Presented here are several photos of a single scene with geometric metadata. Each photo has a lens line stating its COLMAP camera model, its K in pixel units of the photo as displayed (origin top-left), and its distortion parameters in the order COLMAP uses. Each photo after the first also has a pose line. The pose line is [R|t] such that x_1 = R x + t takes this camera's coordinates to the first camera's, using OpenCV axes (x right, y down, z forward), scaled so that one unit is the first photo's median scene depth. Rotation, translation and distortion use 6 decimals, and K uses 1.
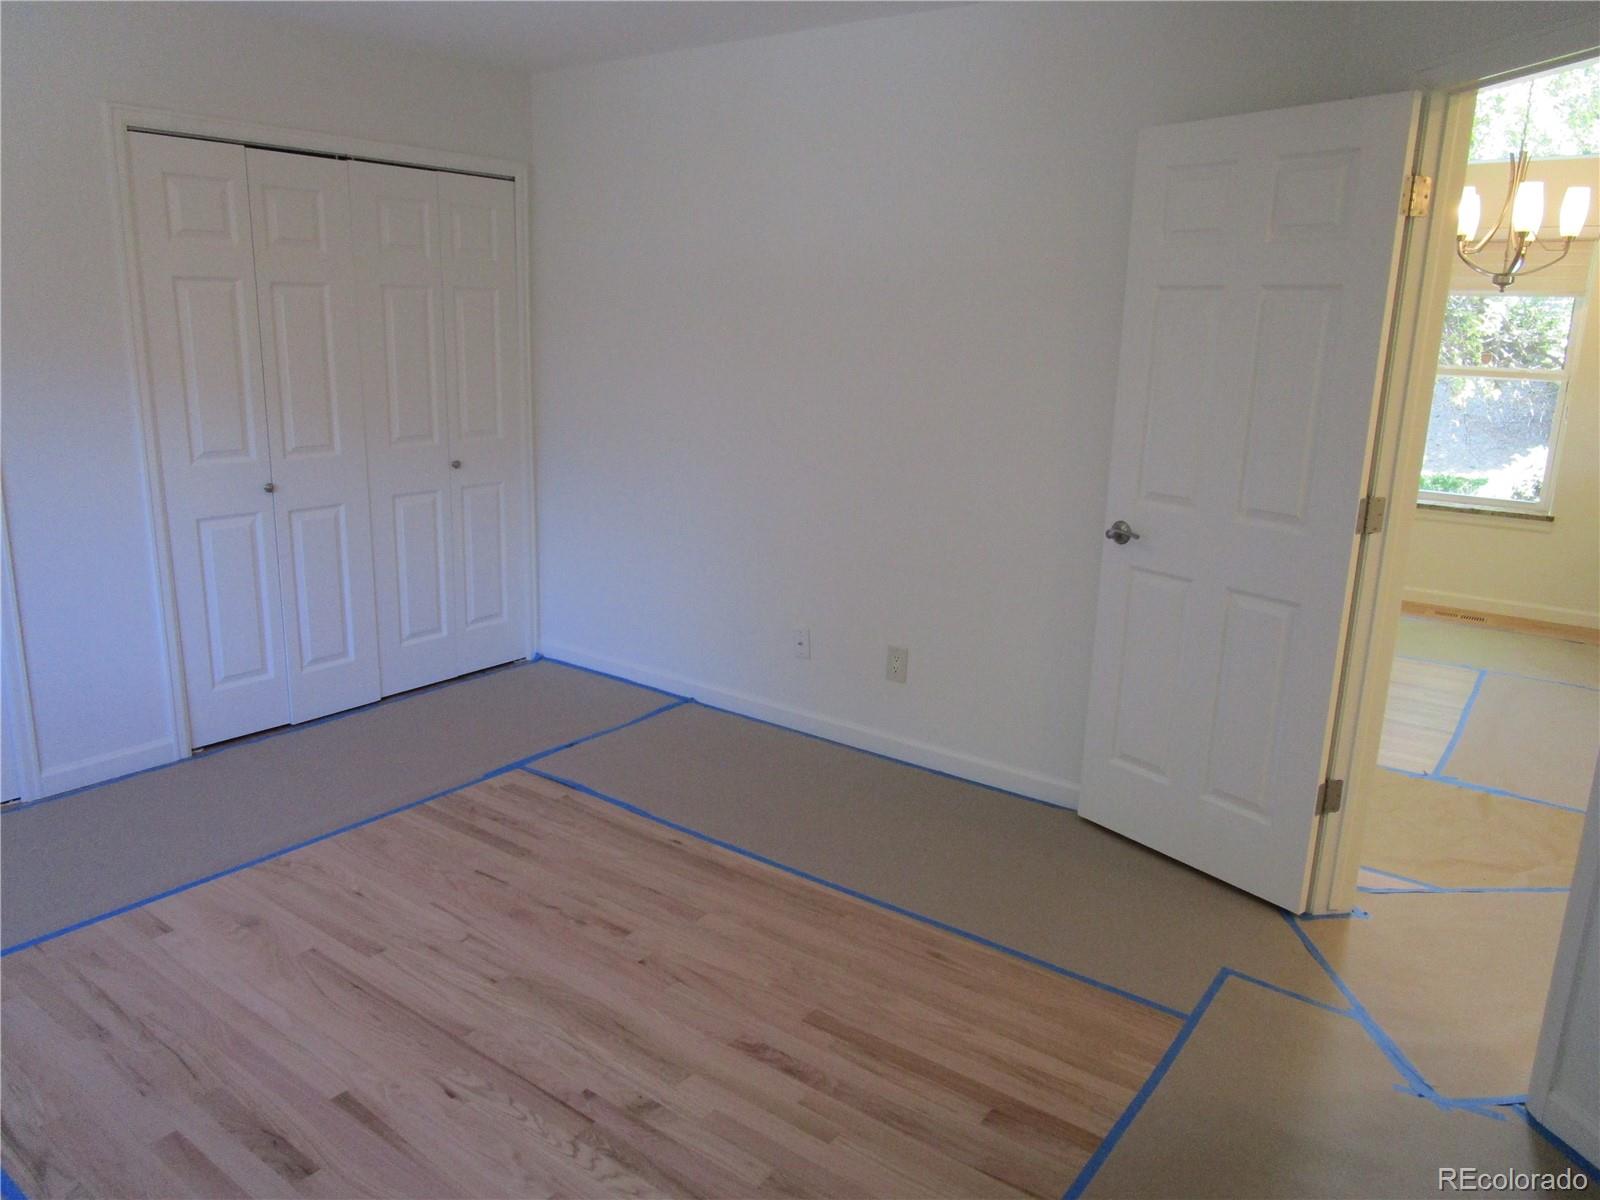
lens RADIAL K [[1141.2, 0, 801.6], [0, 1141.2, 596.1], [0, 0, 1]] dist [-0.030771, 0.012743]
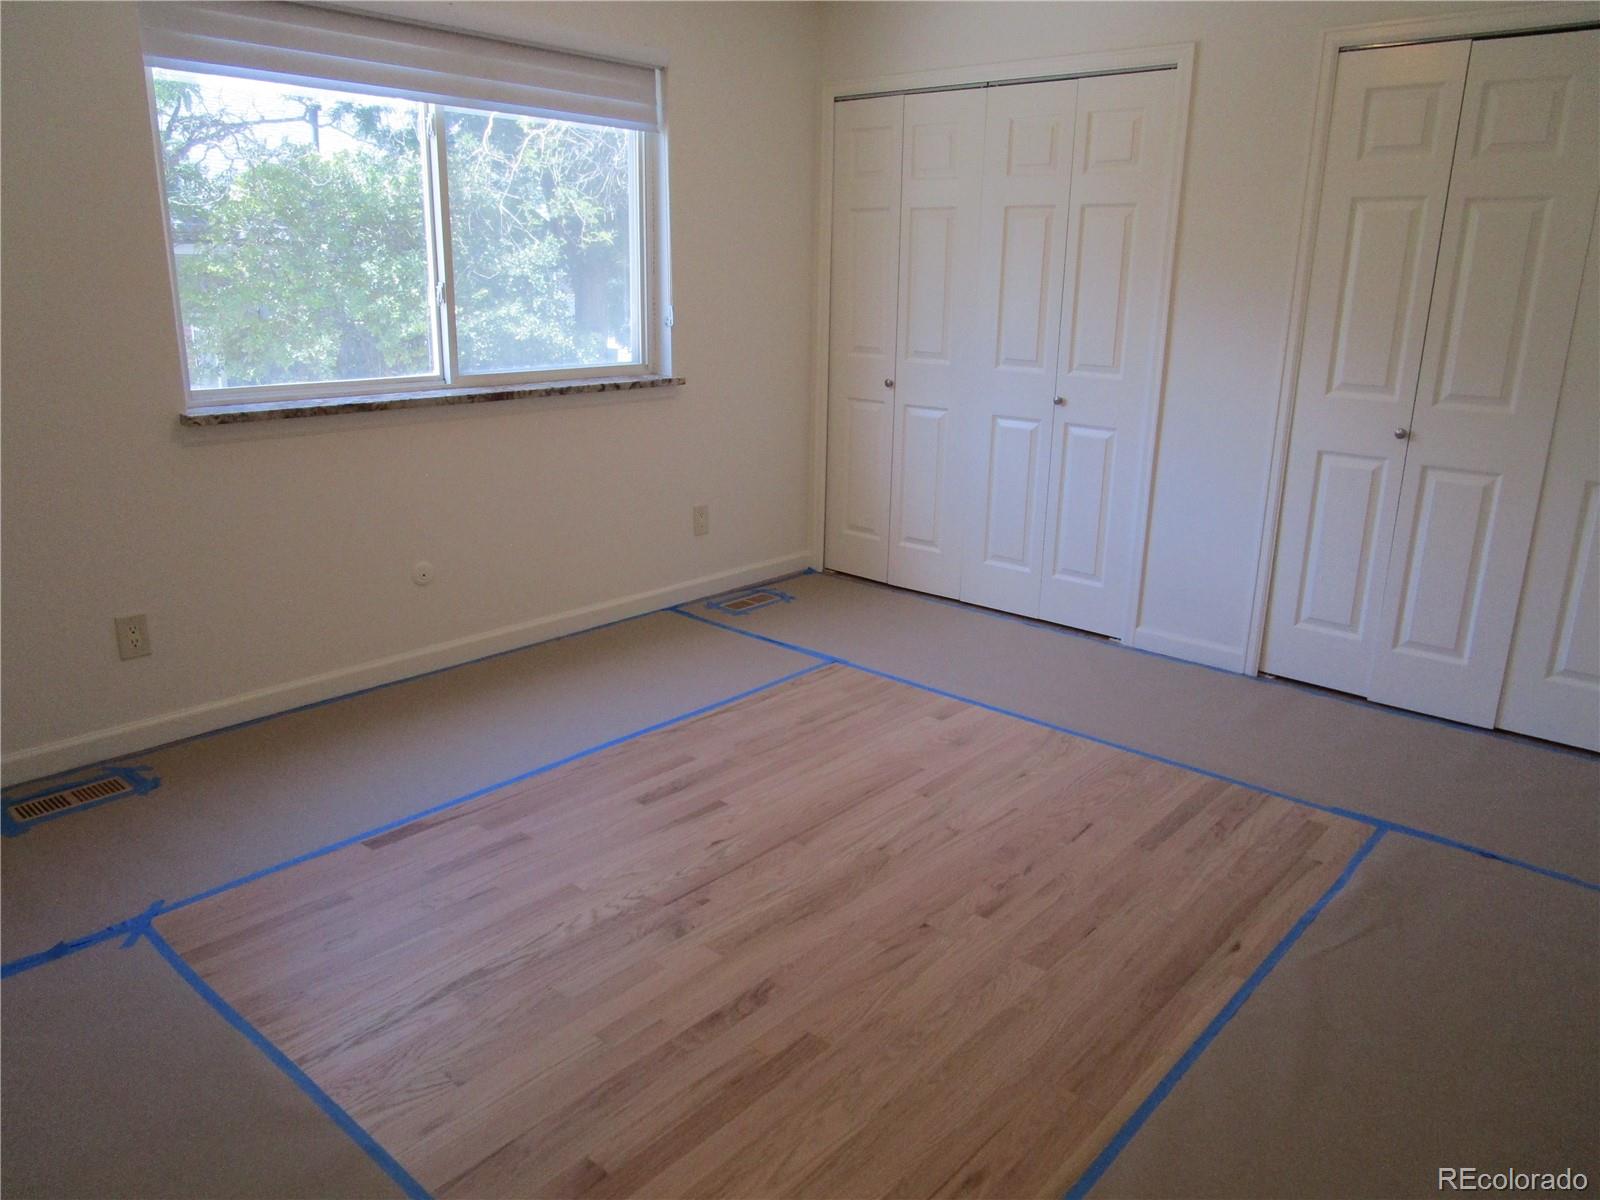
lens RADIAL K [[1141.2, 0, 798.9], [0, 1141.2, 602.3], [0, 0, 1]] dist [-0.030771, 0.012743]
pose [[-0.074785, 0.258049, -0.963233, 0.539272], [-0.256402, 0.928486, 0.268647, -0.105591], [0.963673, 0.267066, -0.003273, 0.679629]]
